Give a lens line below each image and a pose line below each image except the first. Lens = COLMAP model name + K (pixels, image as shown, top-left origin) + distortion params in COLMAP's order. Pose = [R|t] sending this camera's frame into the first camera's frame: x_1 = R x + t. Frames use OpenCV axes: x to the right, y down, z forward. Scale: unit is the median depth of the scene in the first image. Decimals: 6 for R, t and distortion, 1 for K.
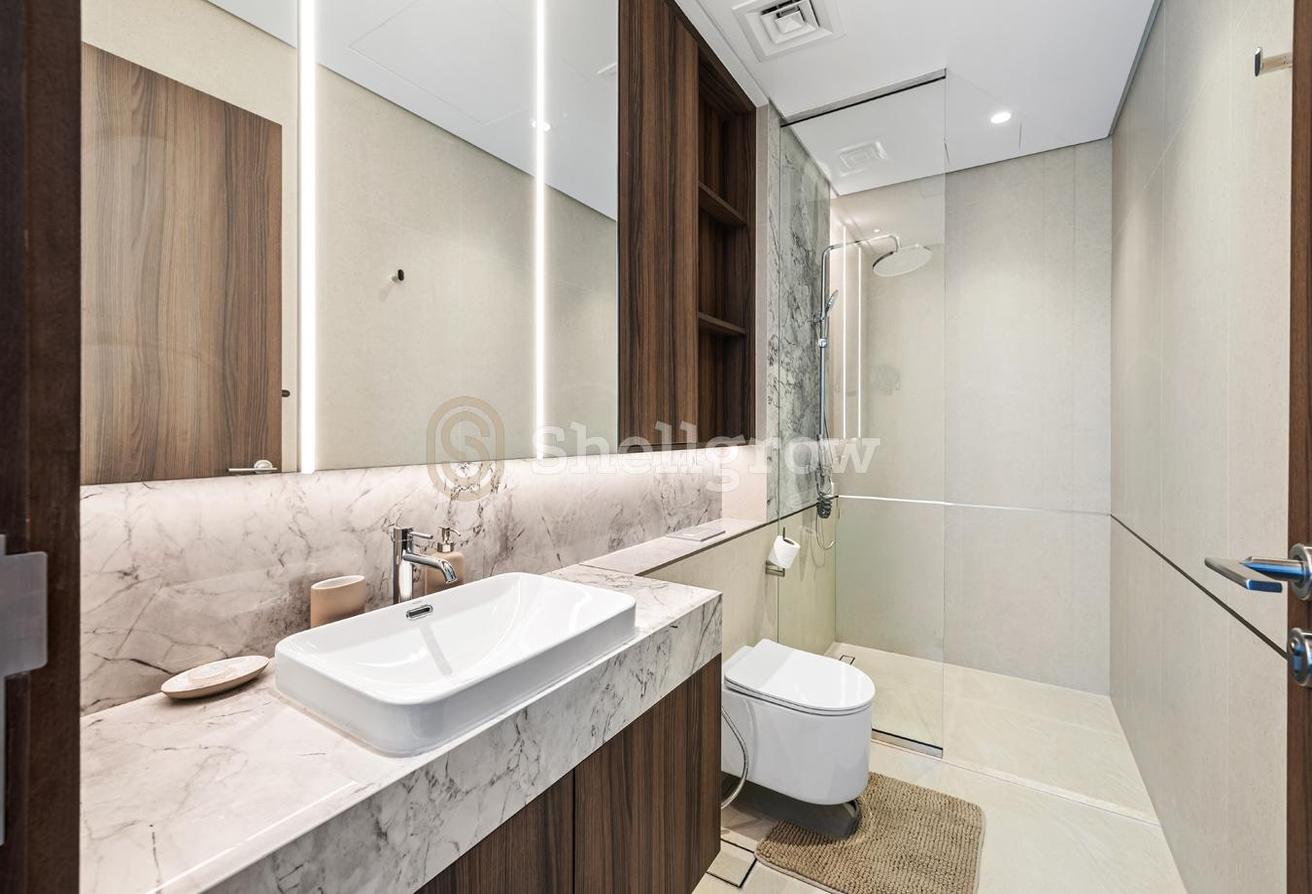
lens RADIAL K [[552.4, 0, 655.1], [0, 552.4, 420.7], [0, 0, 1]] dist [-0.000968, 0.000220]
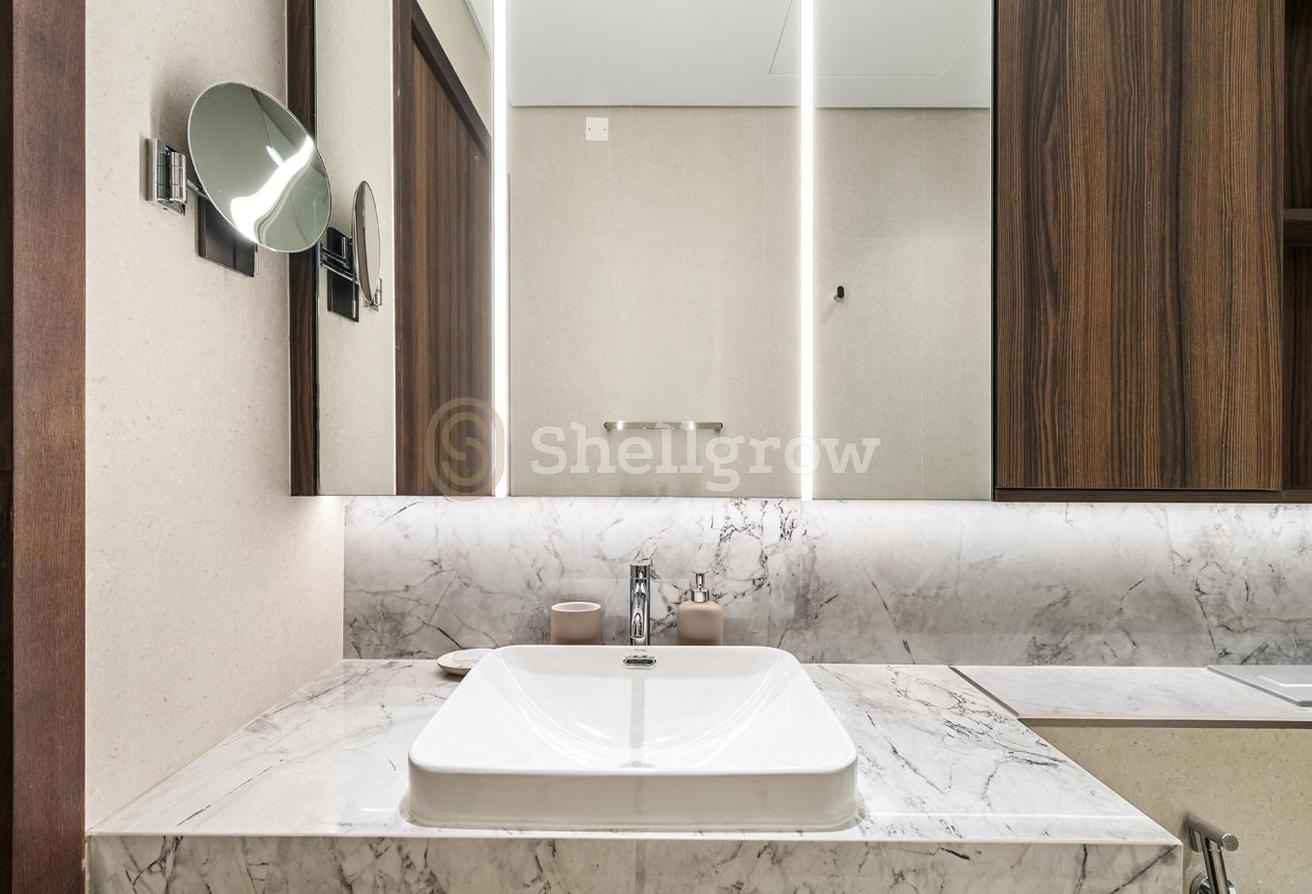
lens RADIAL K [[551.3, 0, 643.0], [0, 551.3, 450.2], [0, 0, 1]] dist [0.000173, 0.001266]
pose [[0.533098, -0.004103, -0.846044, 0.300868], [0.006799, 0.999977, -0.000566, 0.004591], [0.846026, -0.005450, 0.533113, 0.482039]]
